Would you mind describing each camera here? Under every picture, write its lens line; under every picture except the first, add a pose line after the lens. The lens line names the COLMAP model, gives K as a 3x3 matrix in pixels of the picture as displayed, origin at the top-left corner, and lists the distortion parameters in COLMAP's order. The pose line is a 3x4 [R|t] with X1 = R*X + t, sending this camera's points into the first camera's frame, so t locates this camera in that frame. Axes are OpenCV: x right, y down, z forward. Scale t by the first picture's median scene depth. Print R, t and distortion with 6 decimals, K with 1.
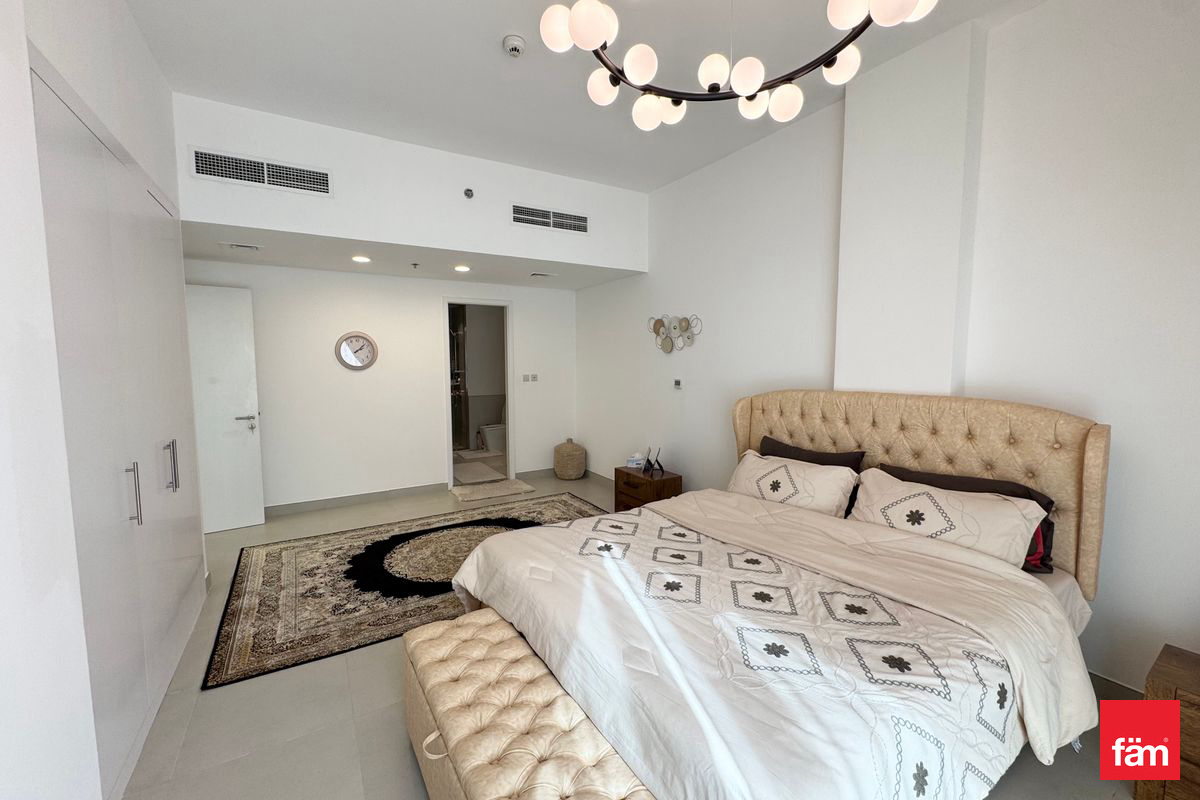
lens RADIAL K [[479.5, 0, 599.2], [0, 479.5, 398.1], [0, 0, 1]] dist [-0.001135, -0.000065]
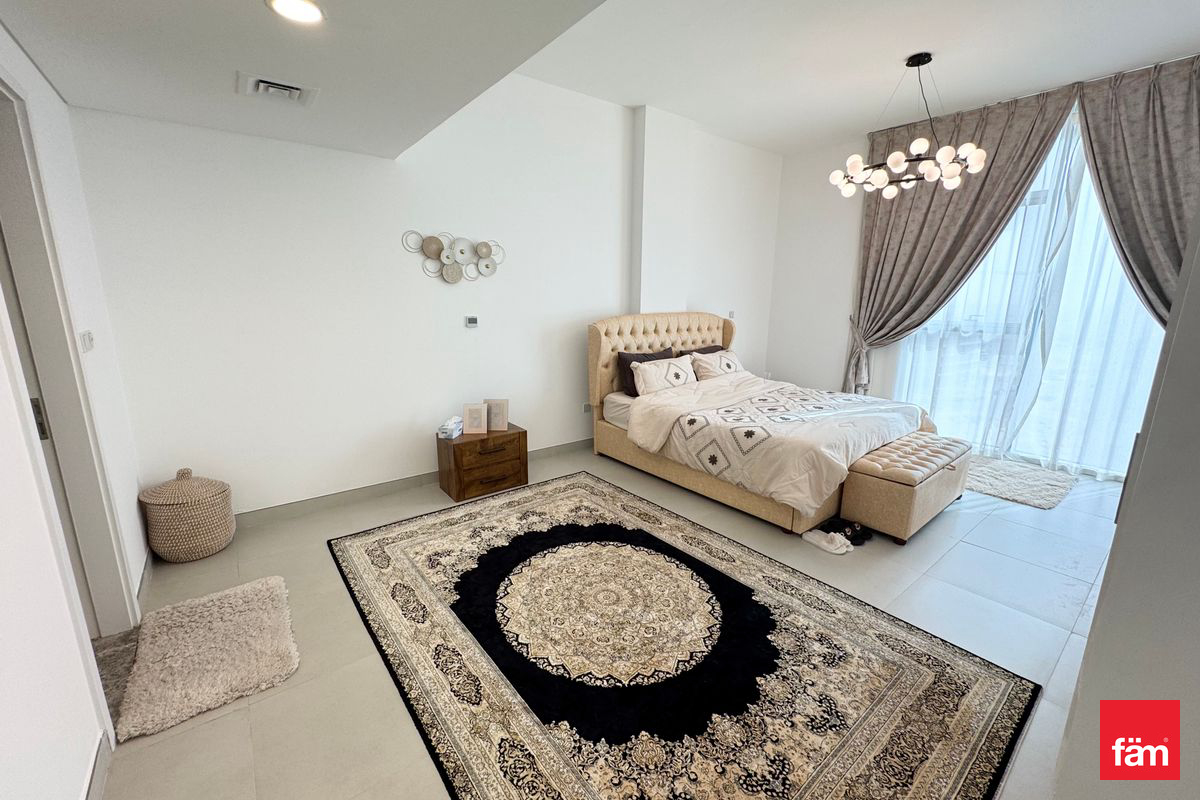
lens RADIAL K [[479.5, 0, 599.2], [0, 479.5, 398.1], [0, 0, 1]] dist [-0.001135, -0.000065]
pose [[-0.114084, -0.210202, 0.970979, -0.736451], [0.074447, 0.972803, 0.219344, -0.070198], [-0.990678, 0.097310, -0.095333, 0.911741]]
